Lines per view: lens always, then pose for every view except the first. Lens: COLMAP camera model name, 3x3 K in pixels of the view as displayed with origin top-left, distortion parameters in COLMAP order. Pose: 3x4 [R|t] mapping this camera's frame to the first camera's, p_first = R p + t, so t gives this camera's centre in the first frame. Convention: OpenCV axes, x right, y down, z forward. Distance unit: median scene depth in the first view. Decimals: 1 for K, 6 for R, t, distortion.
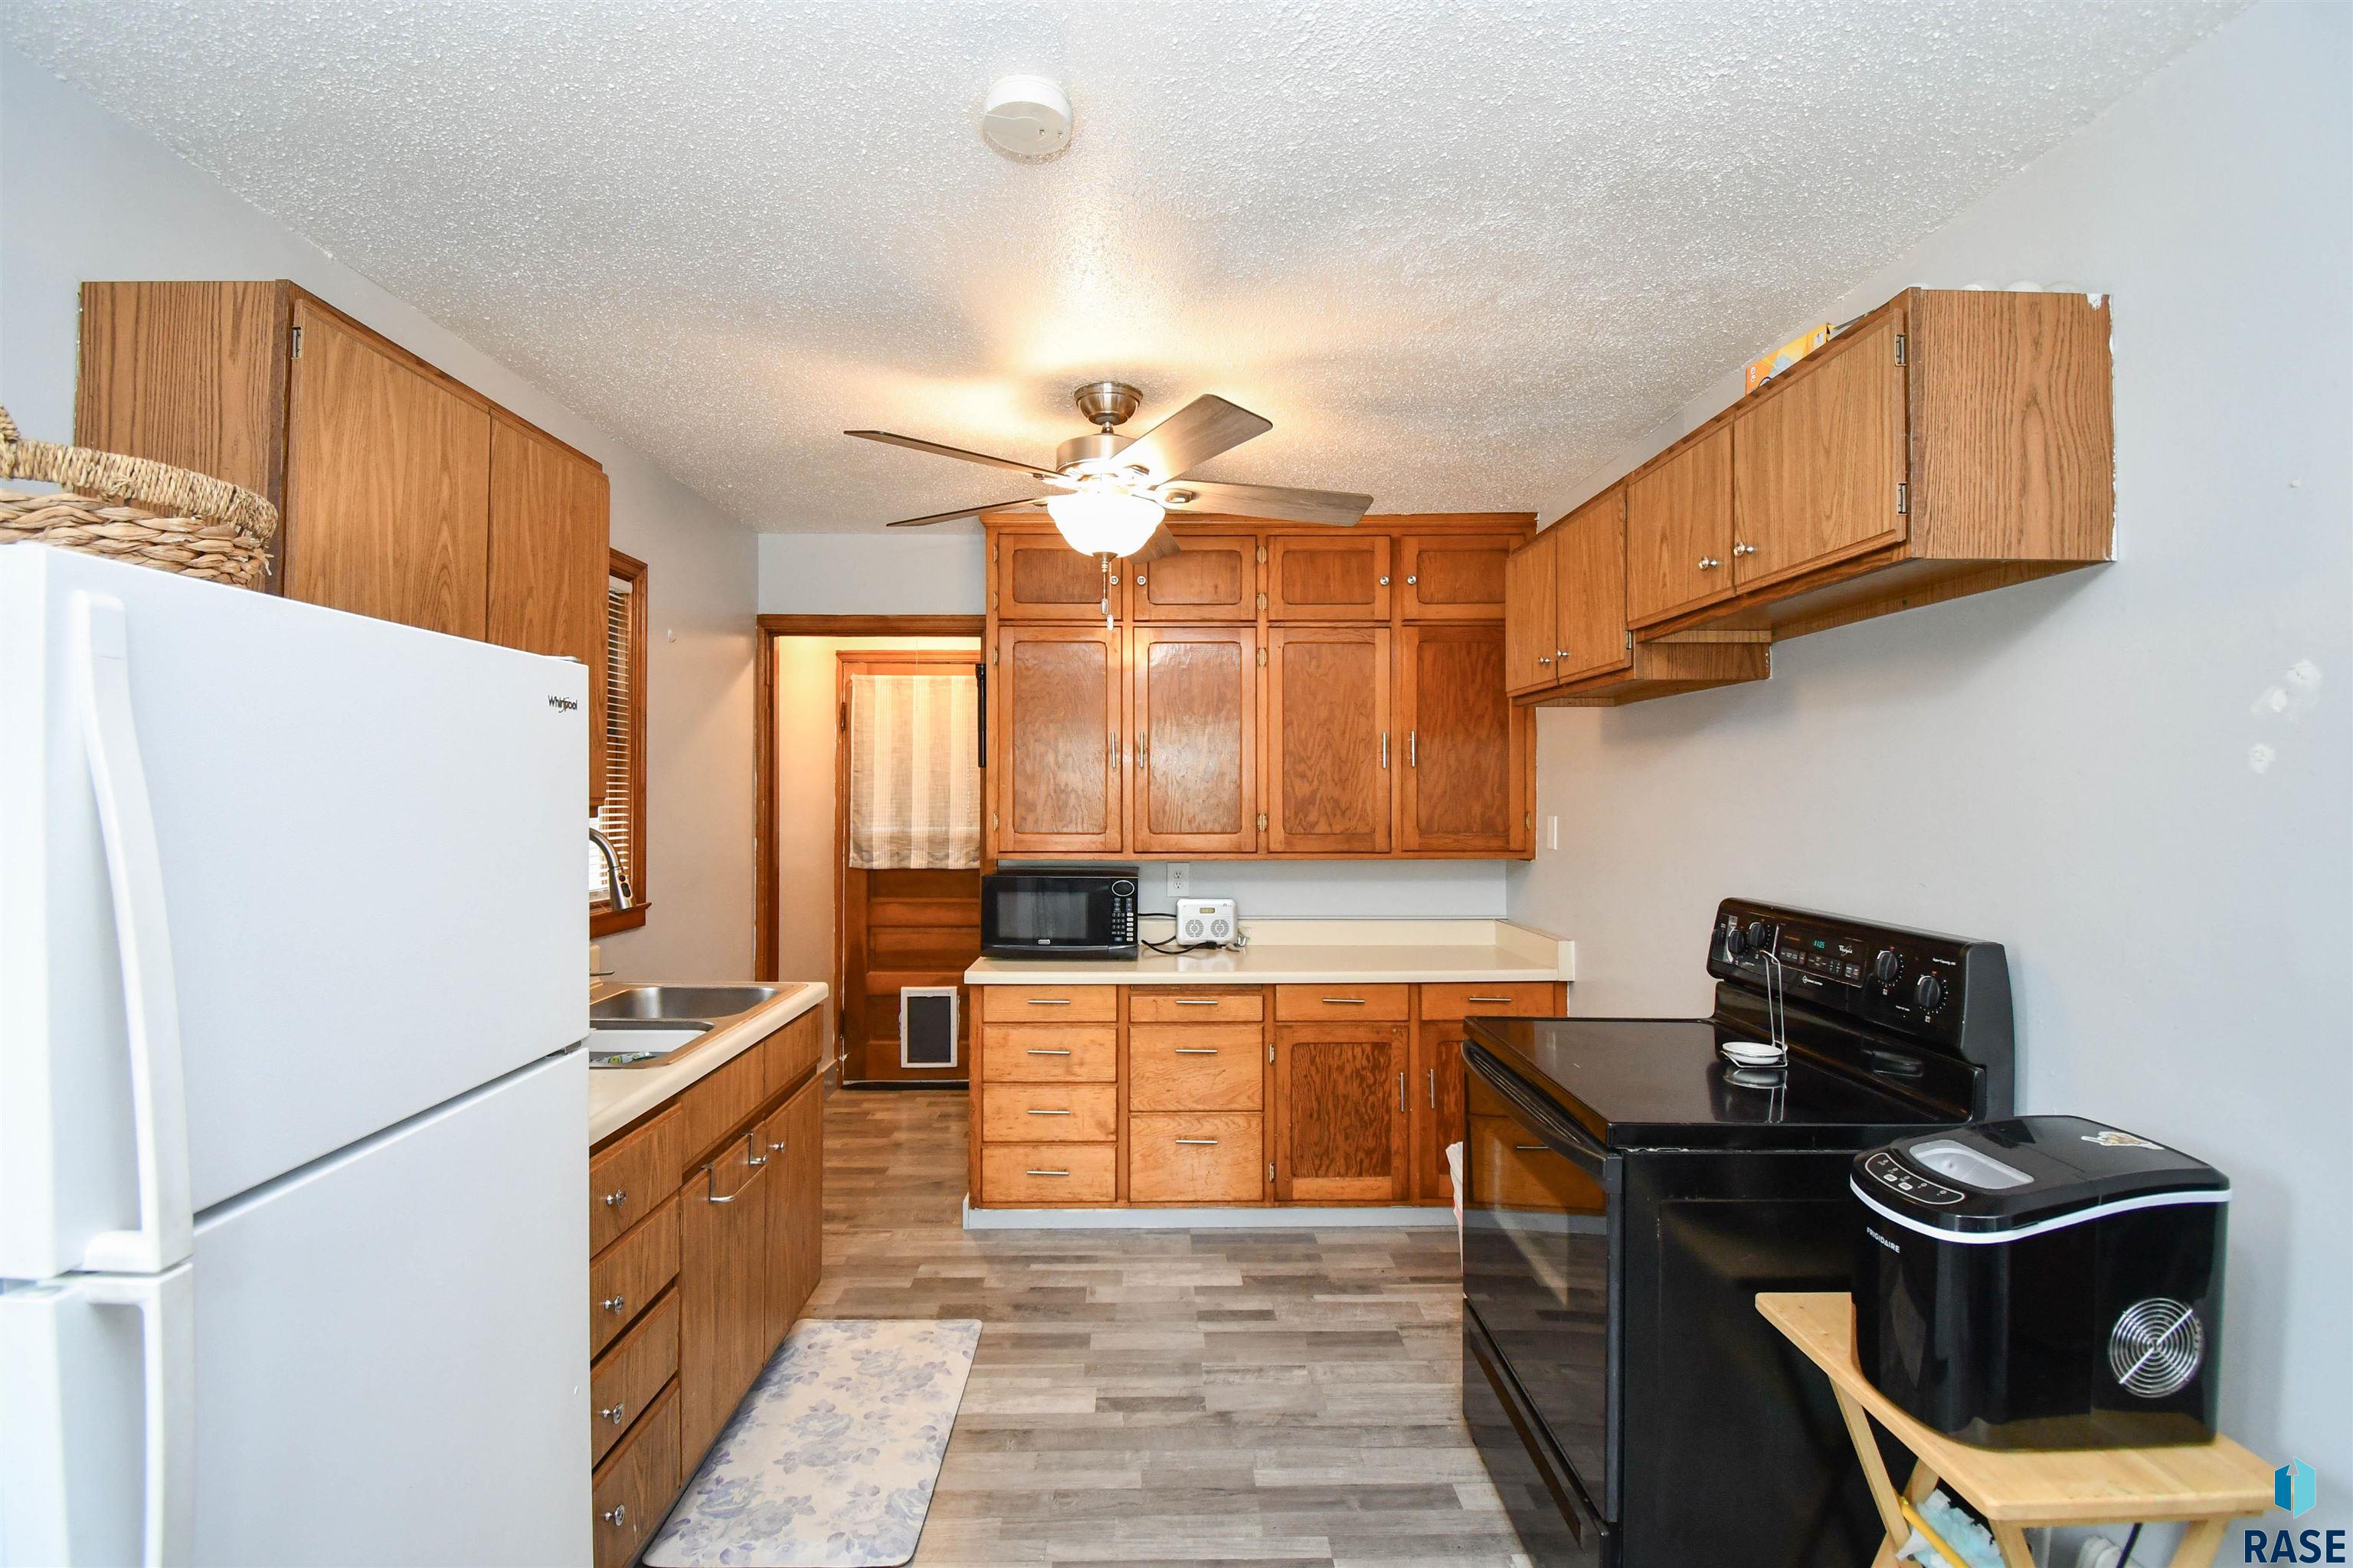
lens RADIAL K [[1045.7, 0, 1180.8], [0, 1045.7, 778.4], [0, 0, 1]] dist [-0.001832, -0.000711]
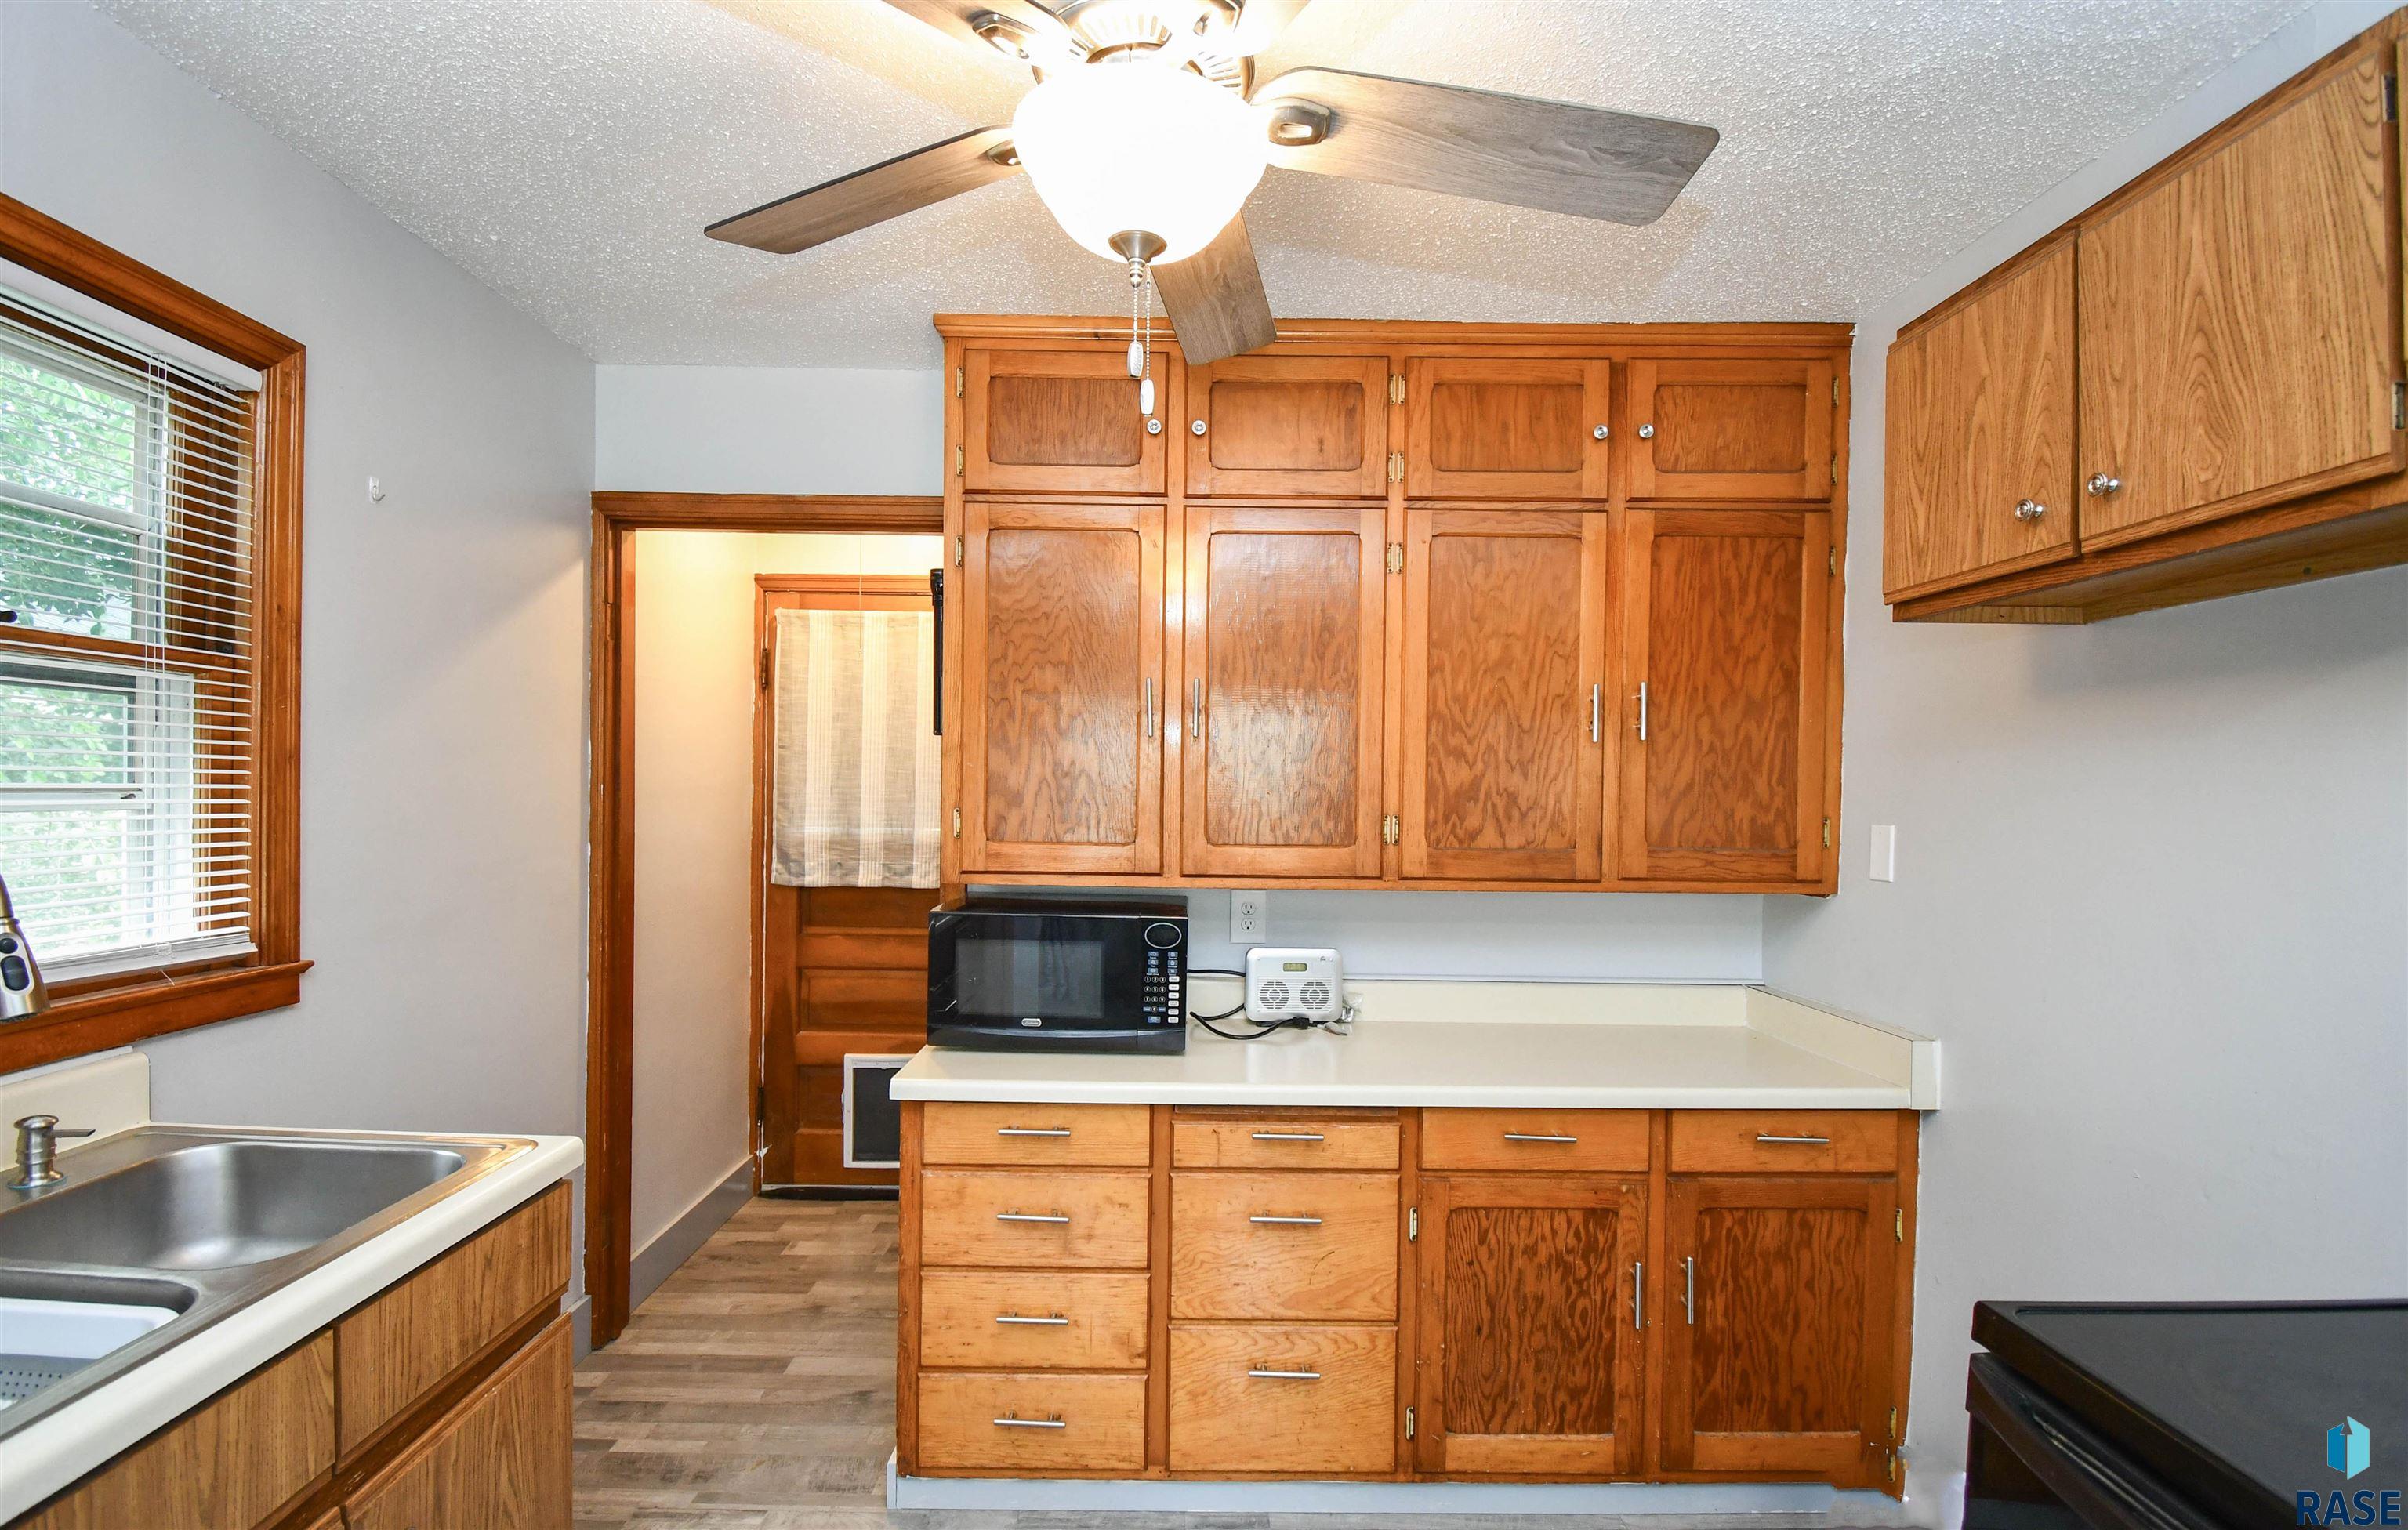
lens RADIAL K [[1064.5, 0, 1195.2], [0, 1064.5, 783.5], [0, 0, 1]] dist [-0.002645, -0.000144]
pose [[0.999722, 0.012024, -0.020260, -0.024529], [-0.011913, 0.999913, 0.005634, 0.013212], [0.020326, -0.005391, 0.999779, 0.377005]]
